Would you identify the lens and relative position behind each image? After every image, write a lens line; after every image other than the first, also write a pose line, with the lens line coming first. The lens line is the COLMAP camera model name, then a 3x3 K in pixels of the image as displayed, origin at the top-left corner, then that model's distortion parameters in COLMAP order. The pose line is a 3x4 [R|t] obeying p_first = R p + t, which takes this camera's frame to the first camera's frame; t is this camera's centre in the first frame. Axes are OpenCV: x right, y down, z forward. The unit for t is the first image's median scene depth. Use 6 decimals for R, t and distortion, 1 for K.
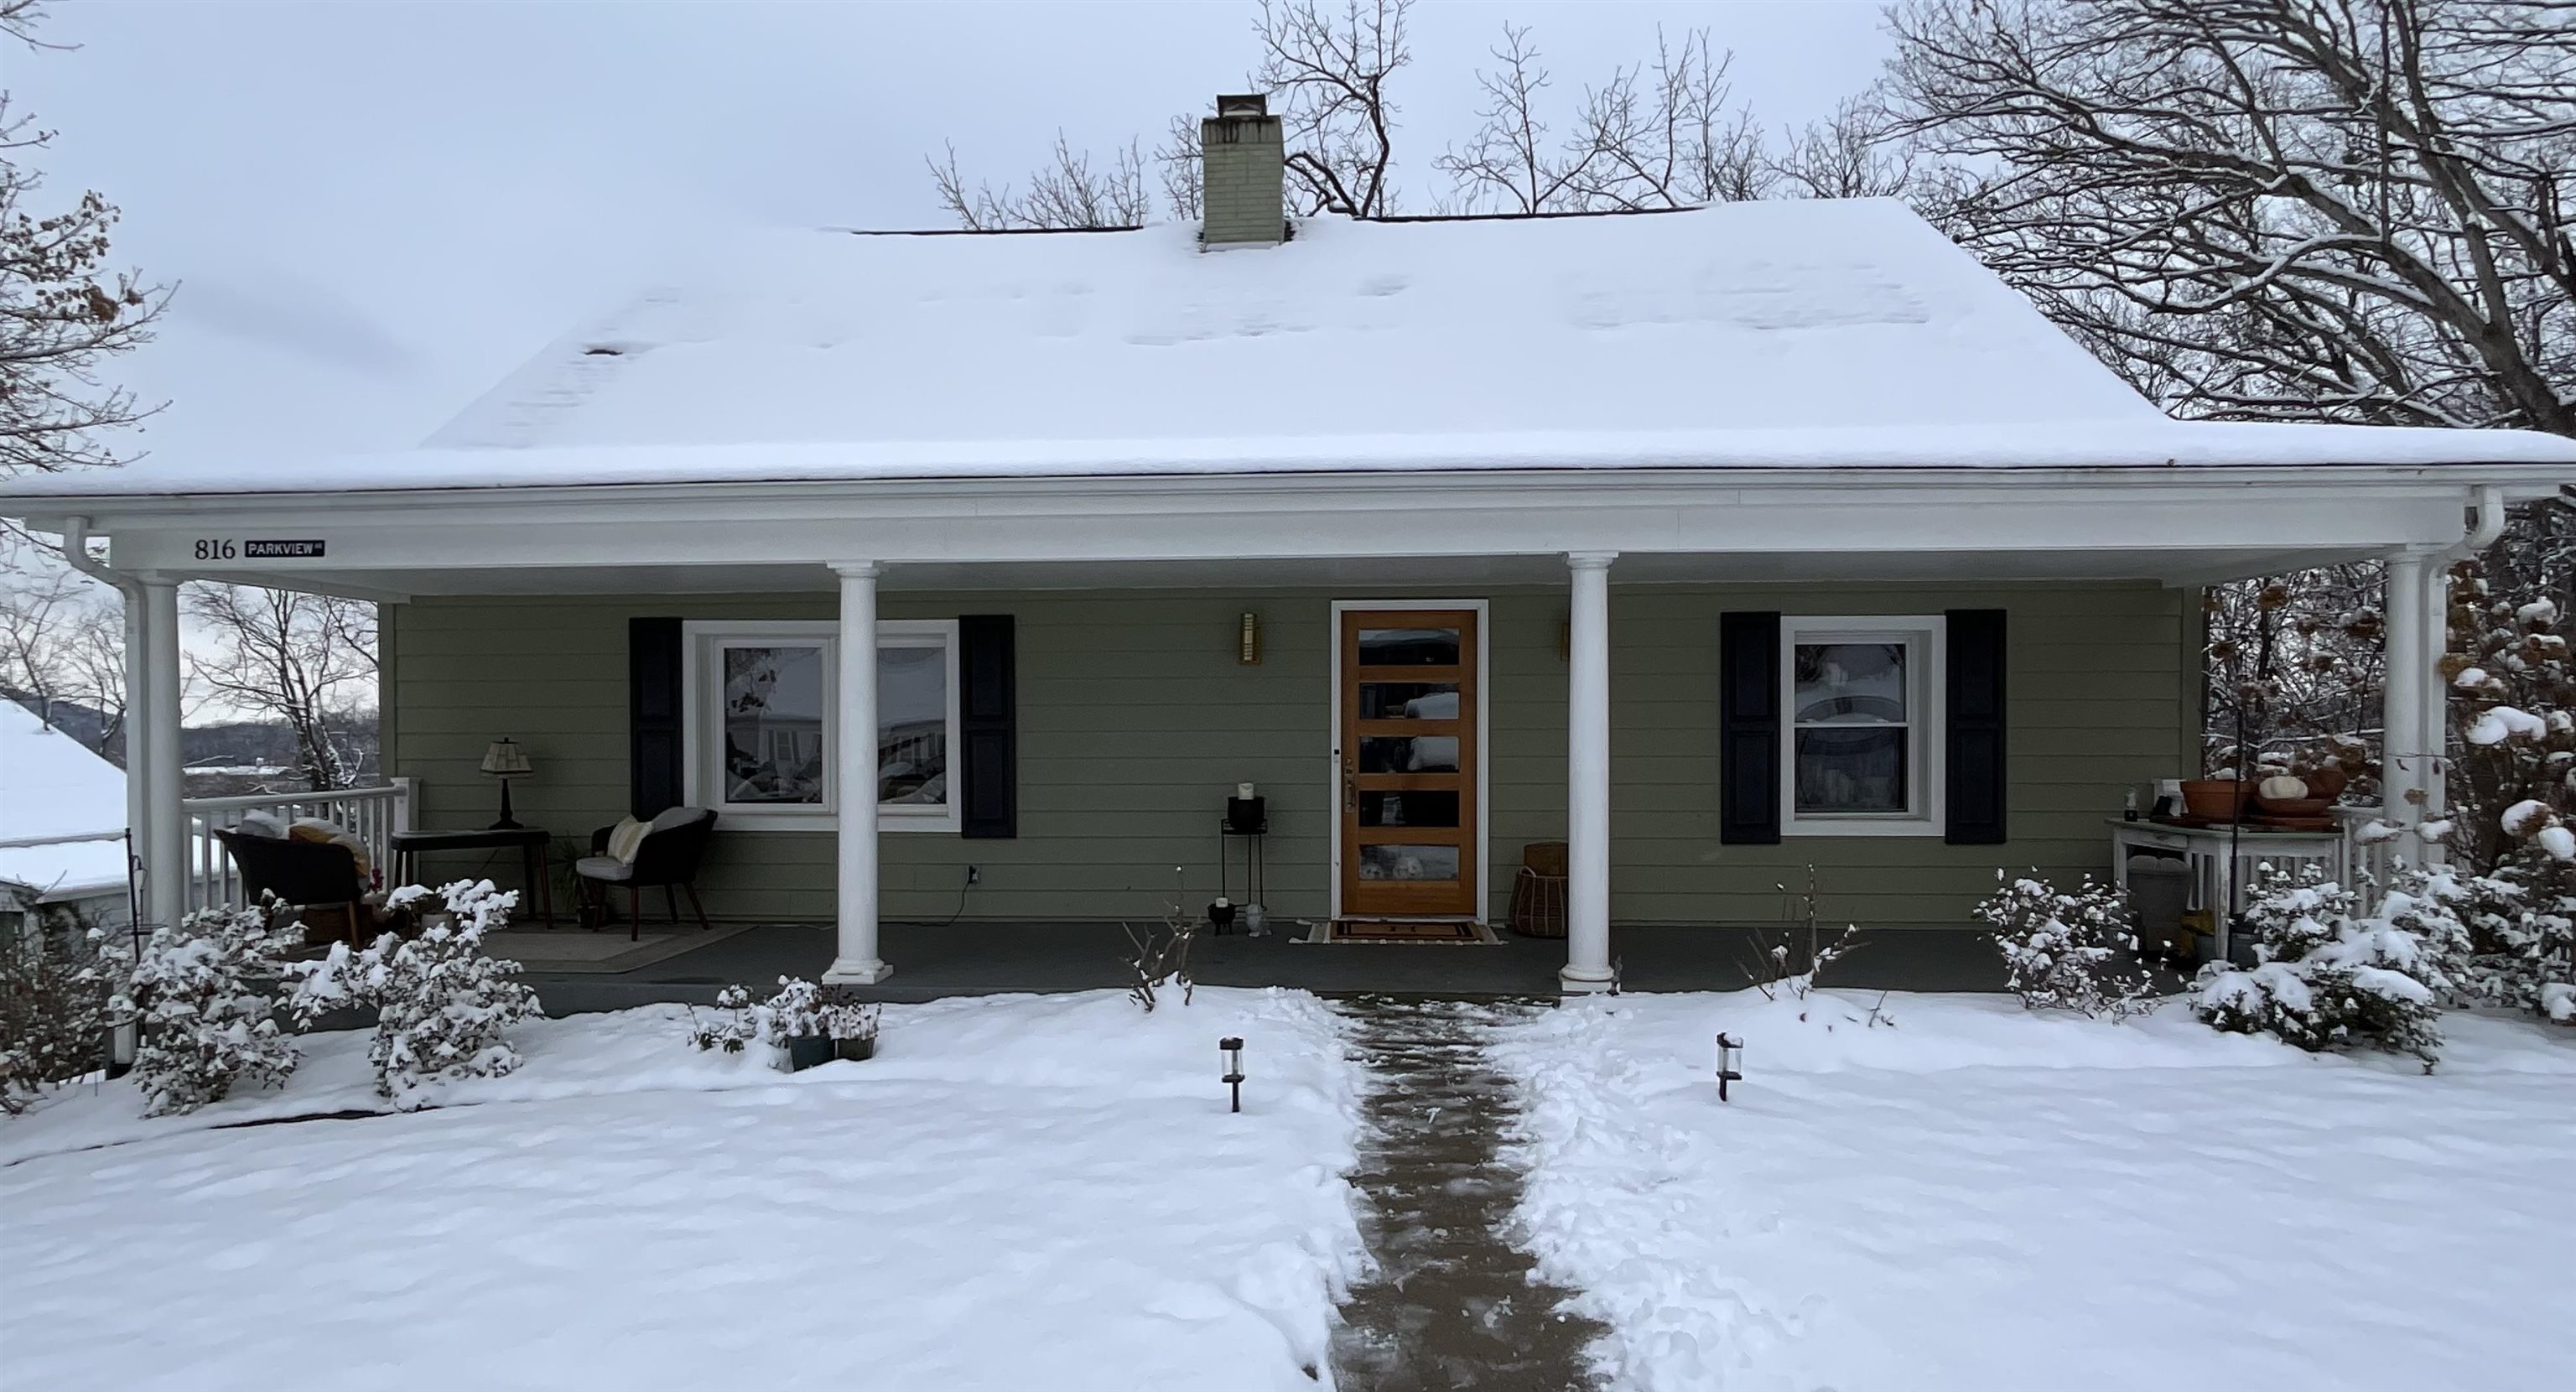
lens RADIAL K [[1293.3, 0, 1283.2], [0, 1293.3, 744.7], [0, 0, 1]] dist [-0.019084, 0.016989]
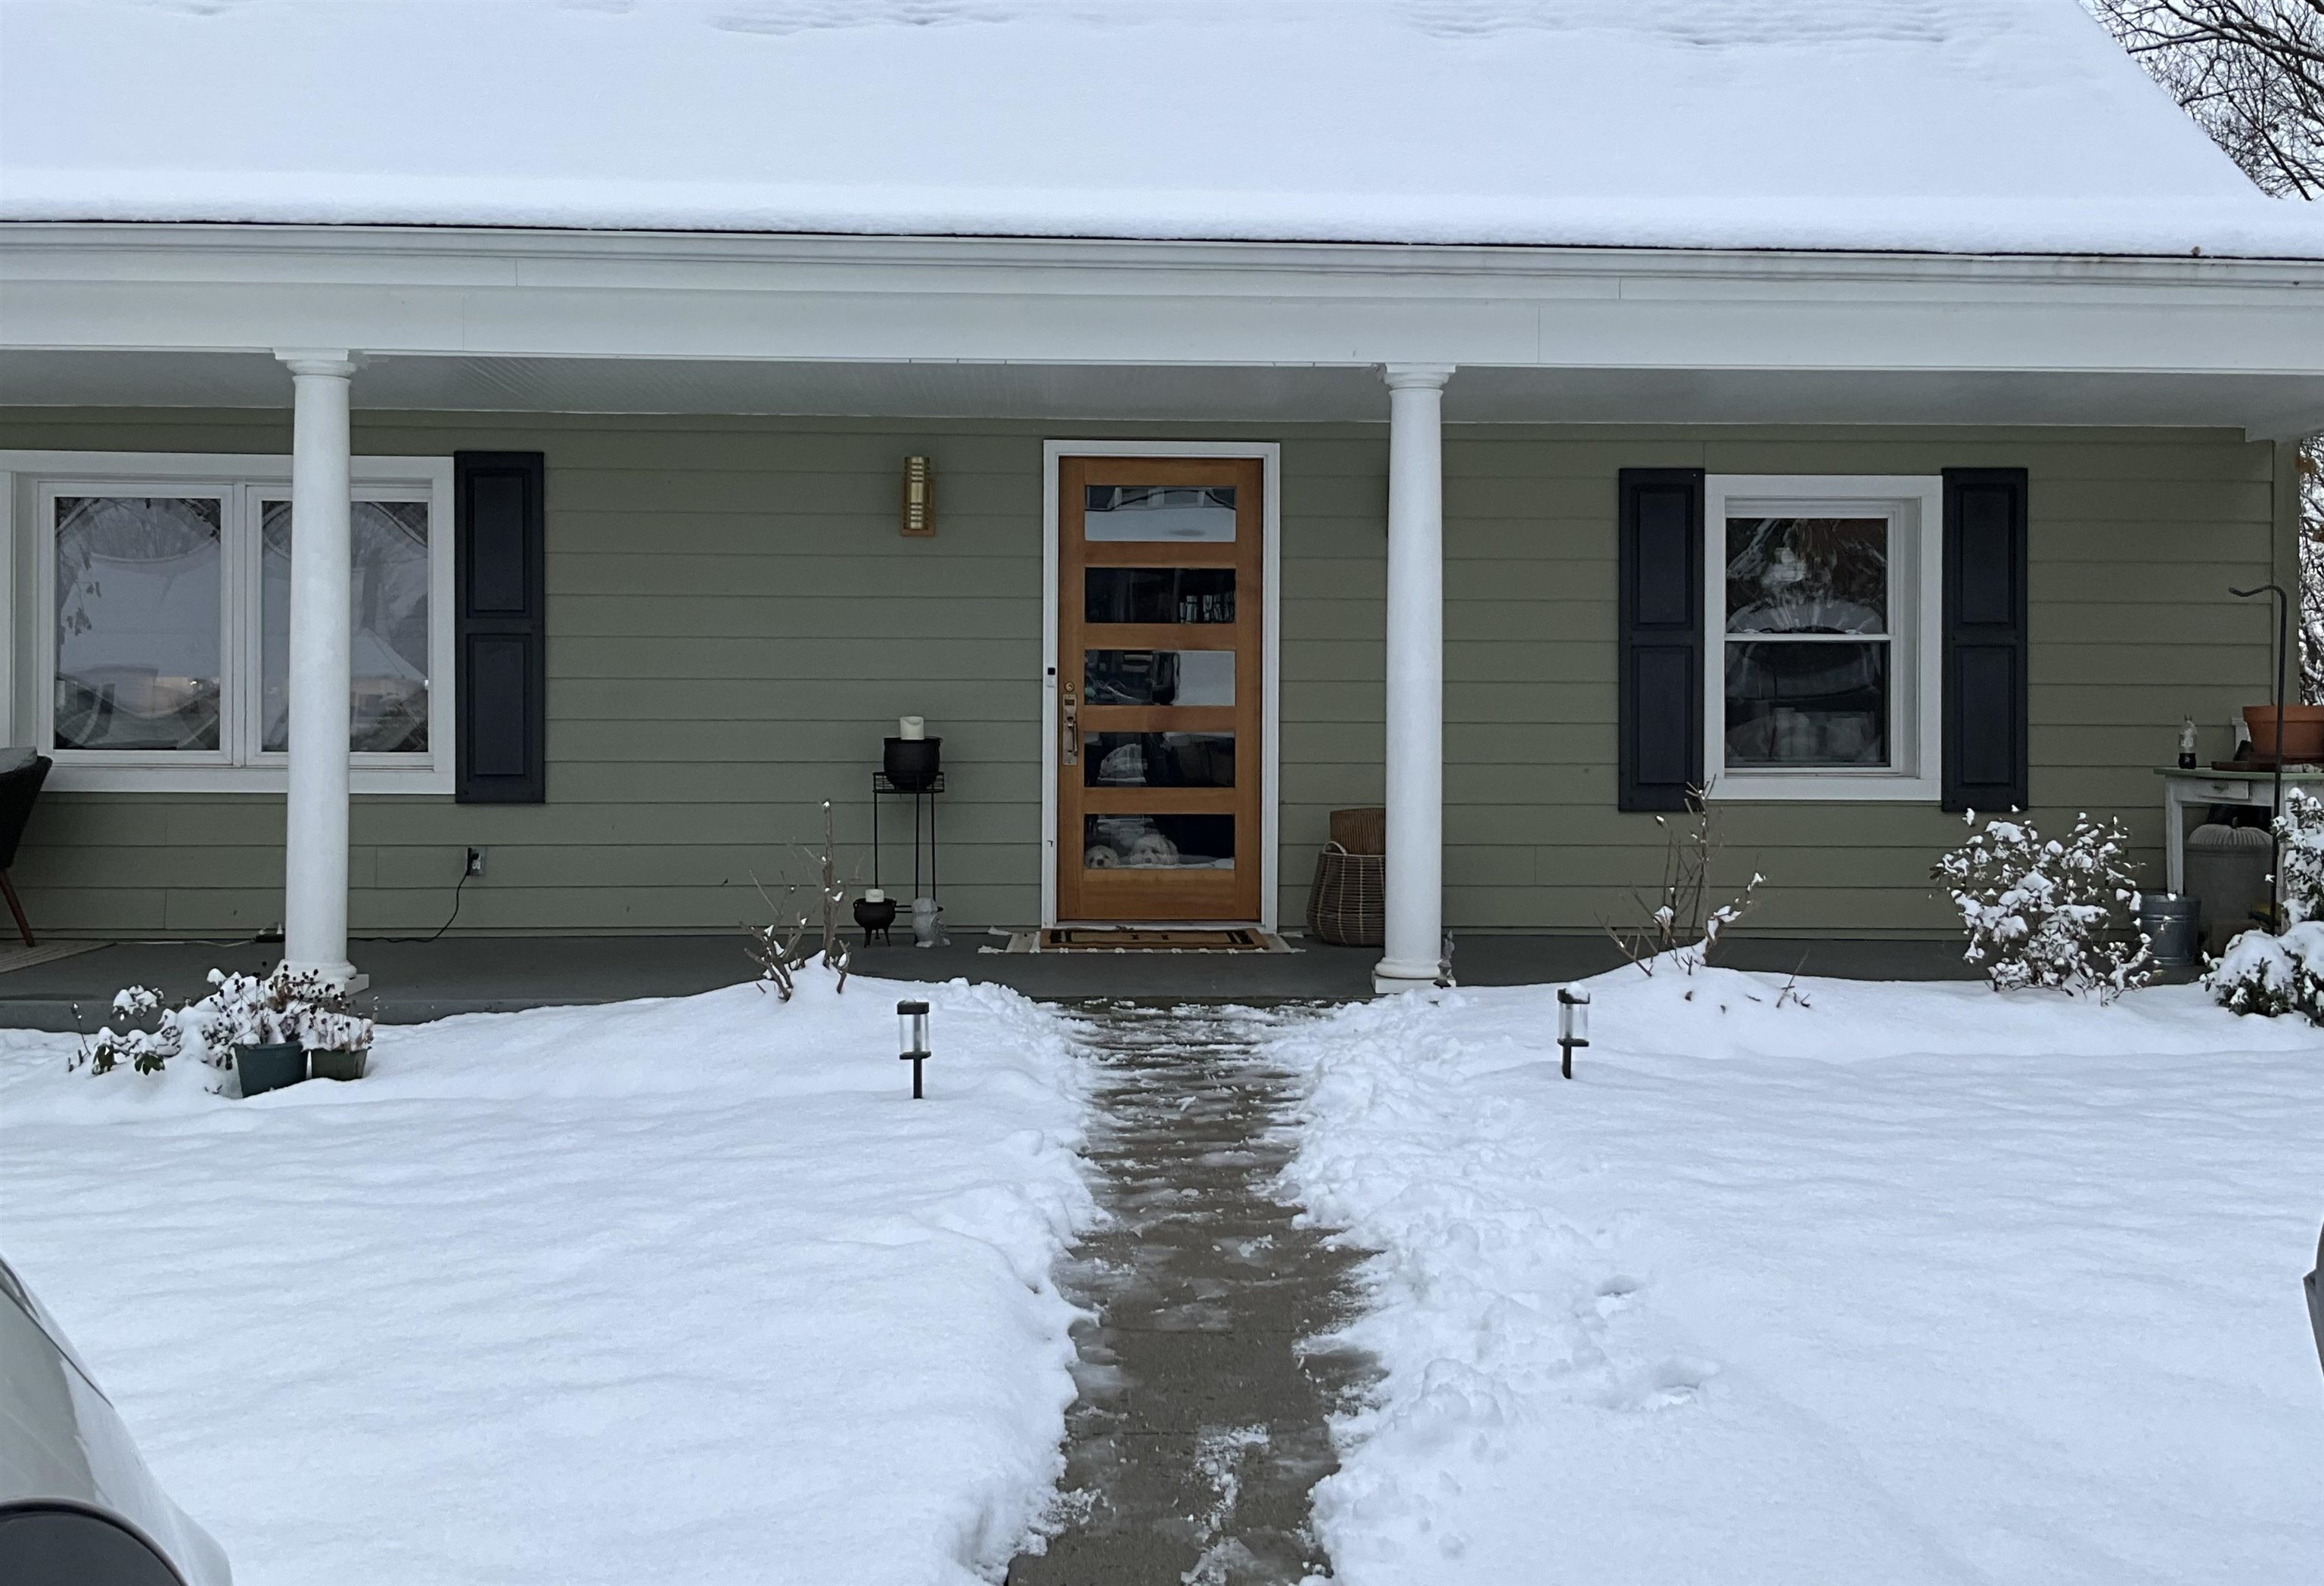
lens RADIAL K [[2489.6, 0, 1203.9], [0, 2489.6, 798.3], [0, 0, 1]] dist [0.149709, -0.406181]
pose [[0.993969, 0.004870, 0.109554, -0.026997], [-0.004585, 0.999985, -0.002855, 0.098306], [-0.109566, 0.002336, 0.993977, -0.366293]]
